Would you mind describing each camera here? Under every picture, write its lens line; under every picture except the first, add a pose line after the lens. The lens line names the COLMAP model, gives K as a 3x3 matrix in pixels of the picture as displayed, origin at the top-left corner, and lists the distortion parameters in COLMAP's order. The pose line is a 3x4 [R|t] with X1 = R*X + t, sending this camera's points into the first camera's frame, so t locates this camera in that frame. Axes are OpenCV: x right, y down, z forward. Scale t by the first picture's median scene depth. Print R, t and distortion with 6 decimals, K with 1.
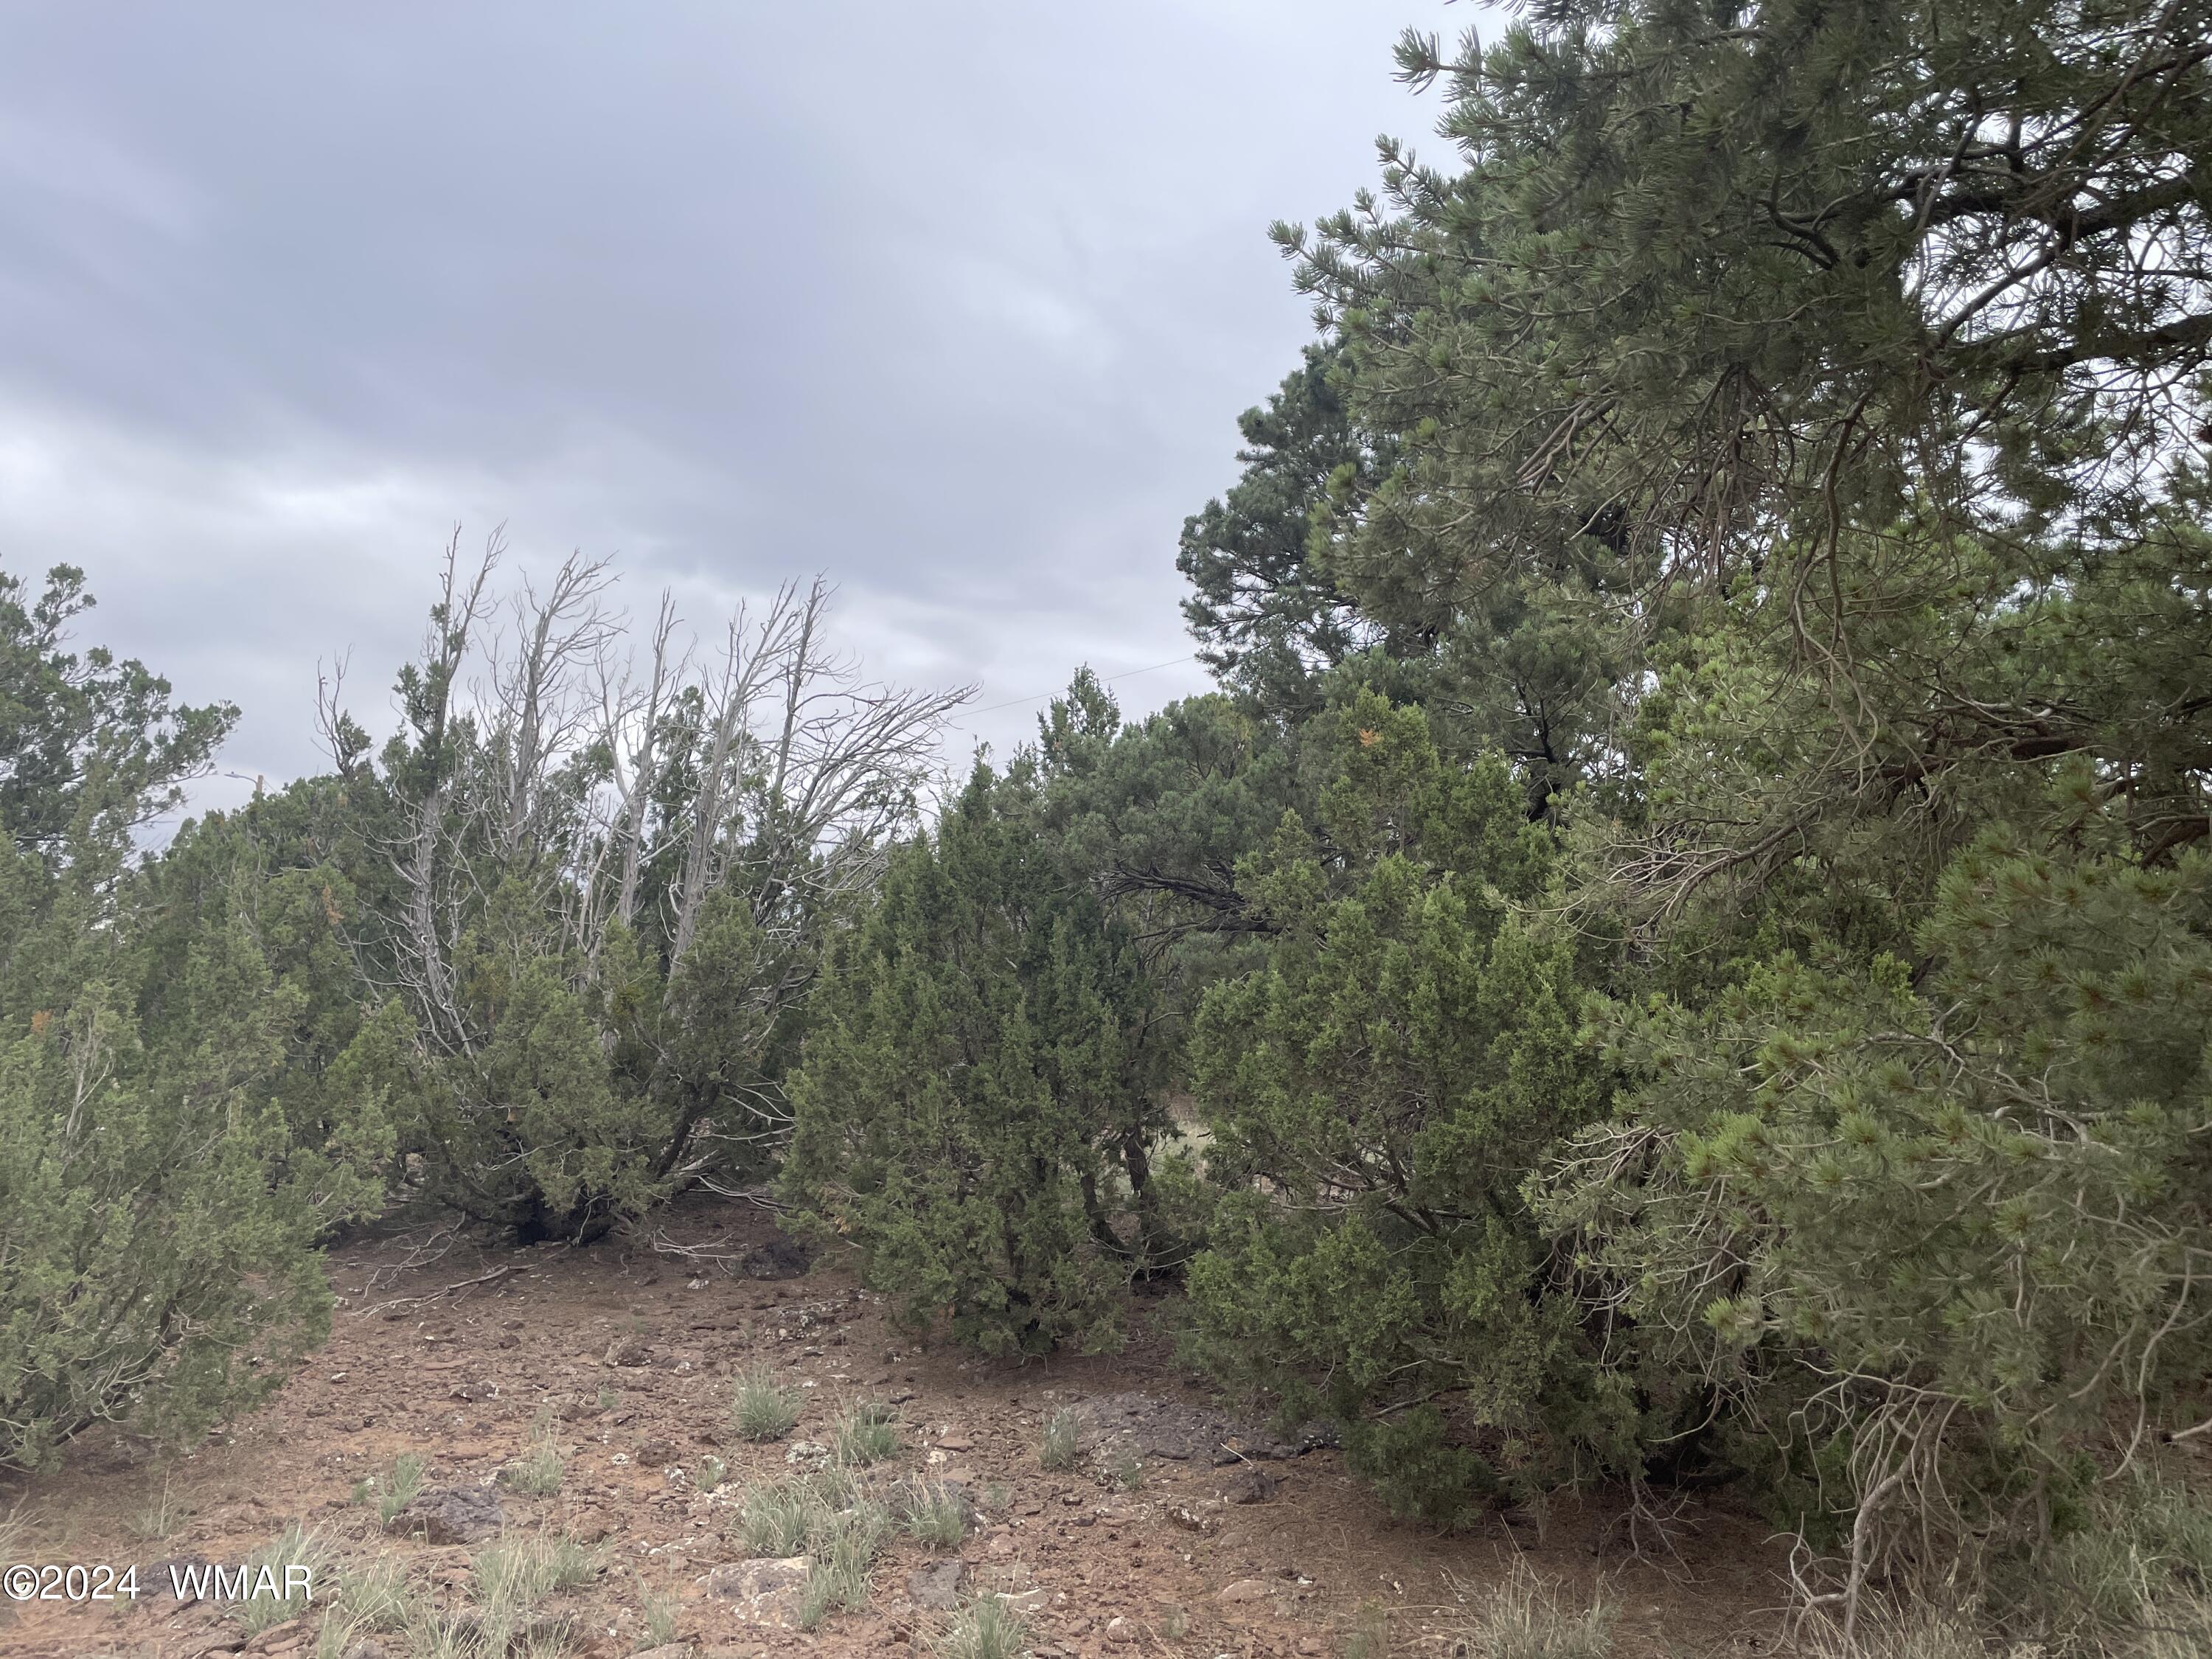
lens RADIAL K [[1739.6, 0, 1106.0], [0, 1739.6, 829.5], [0, 0, 1]] dist [0.120114, -0.170612]
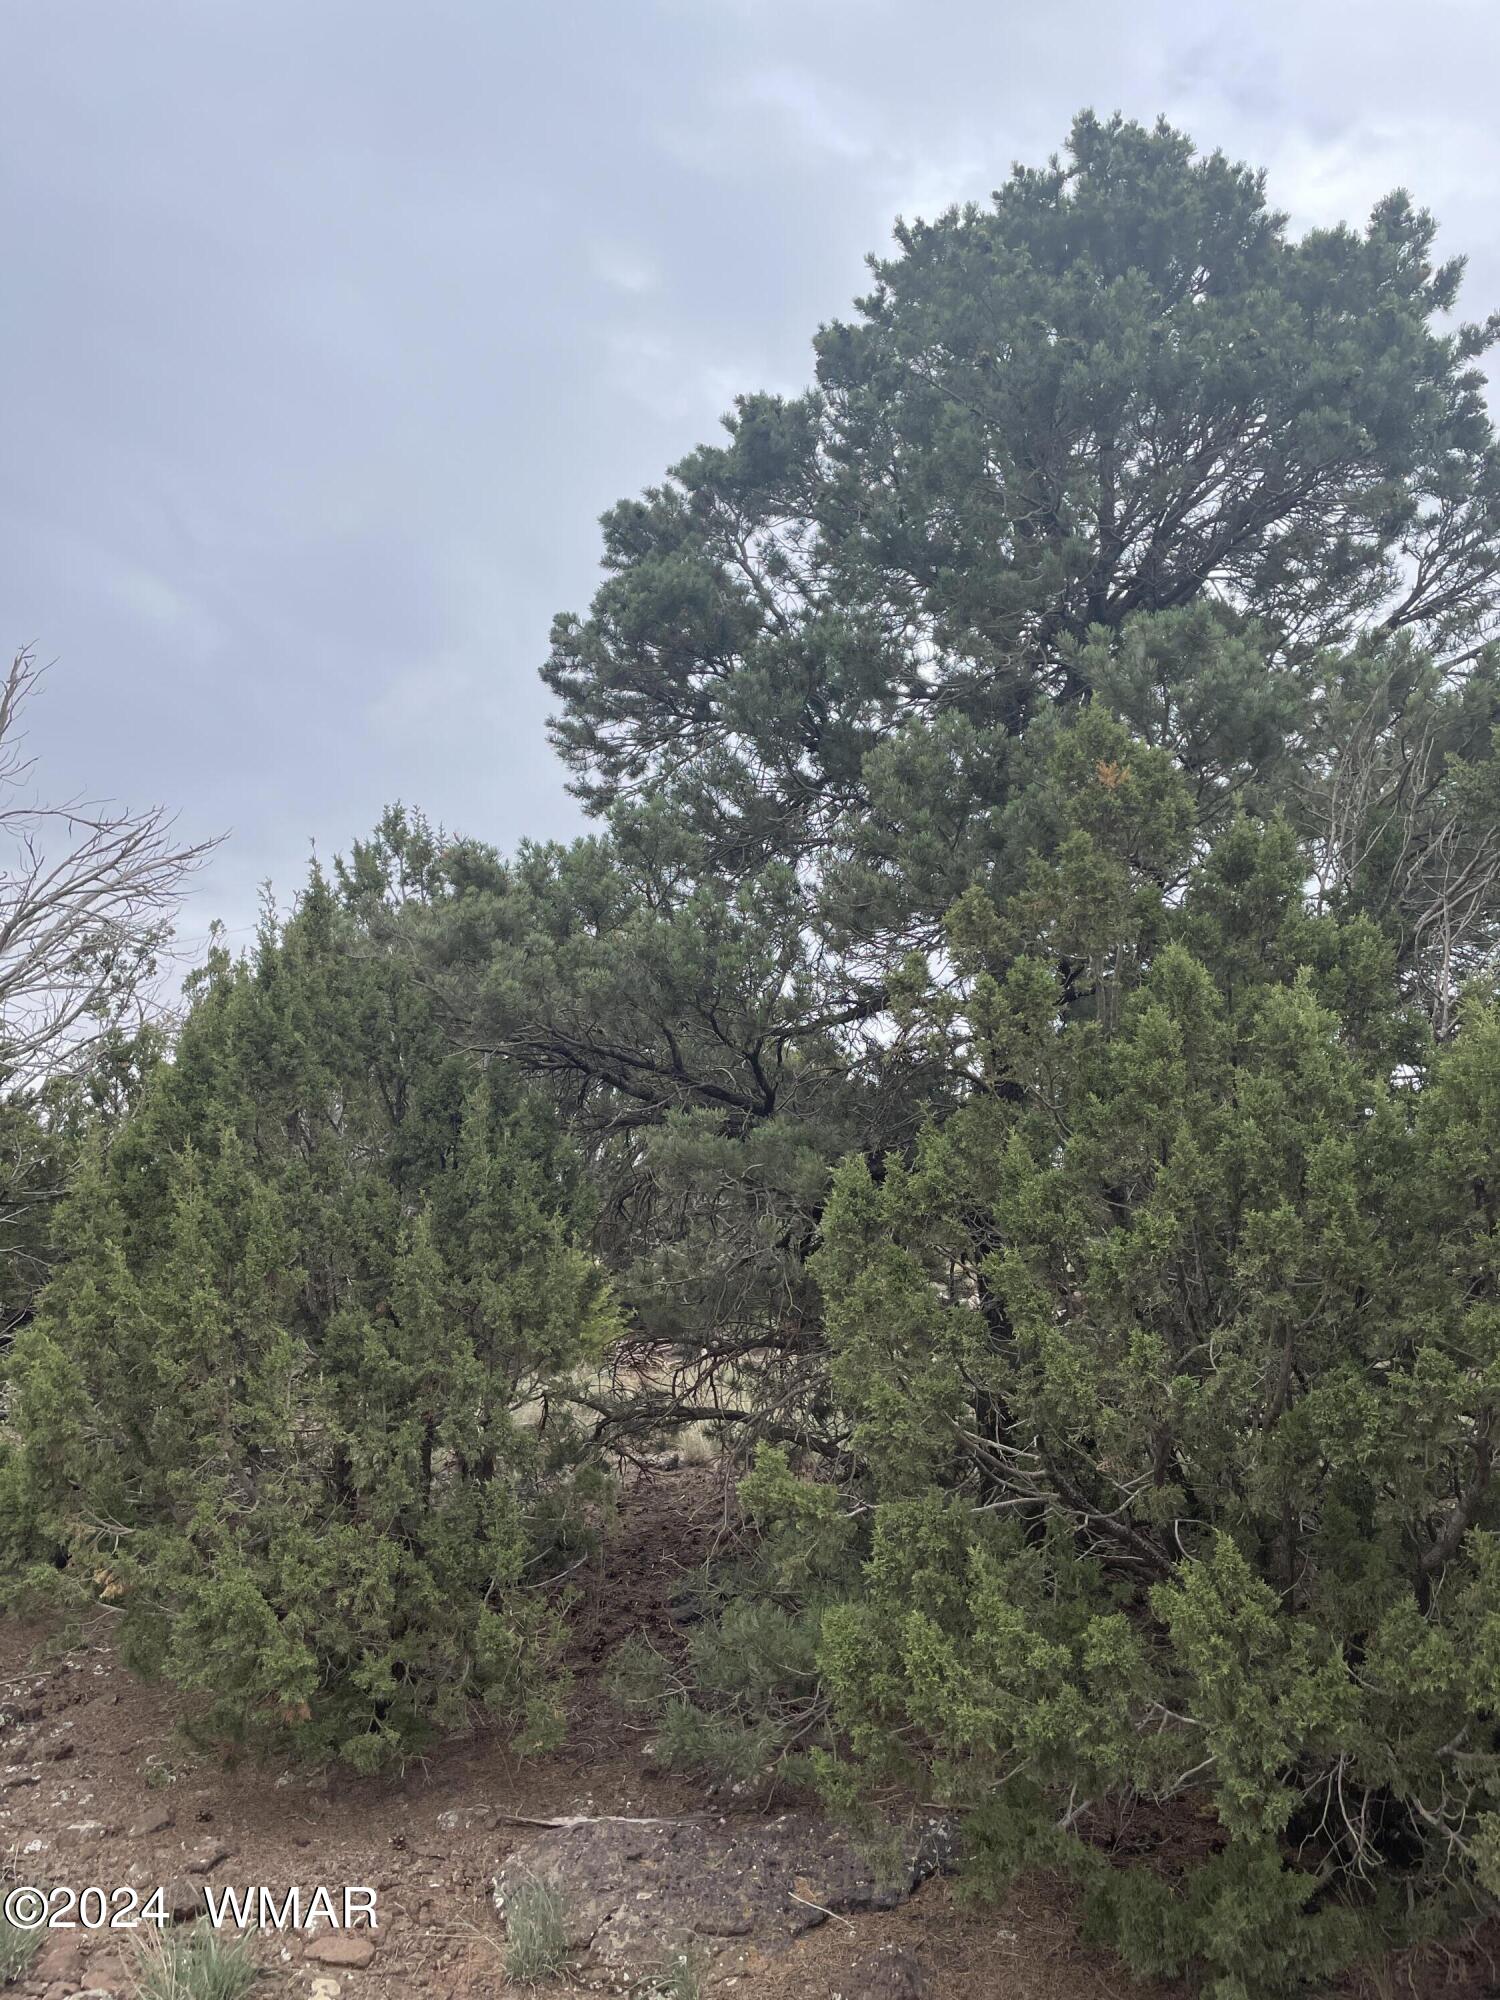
lens RADIAL K [[1572.8, 0, 789.6], [0, 1572.8, 1011.8], [0, 0, 1]] dist [0.120114, -0.170612]
pose [[0.937641, 0.032853, 0.346050, -0.118496], [-0.013929, 0.998275, -0.057032, 0.050463], [-0.347327, 0.048655, 0.936481, 0.354329]]
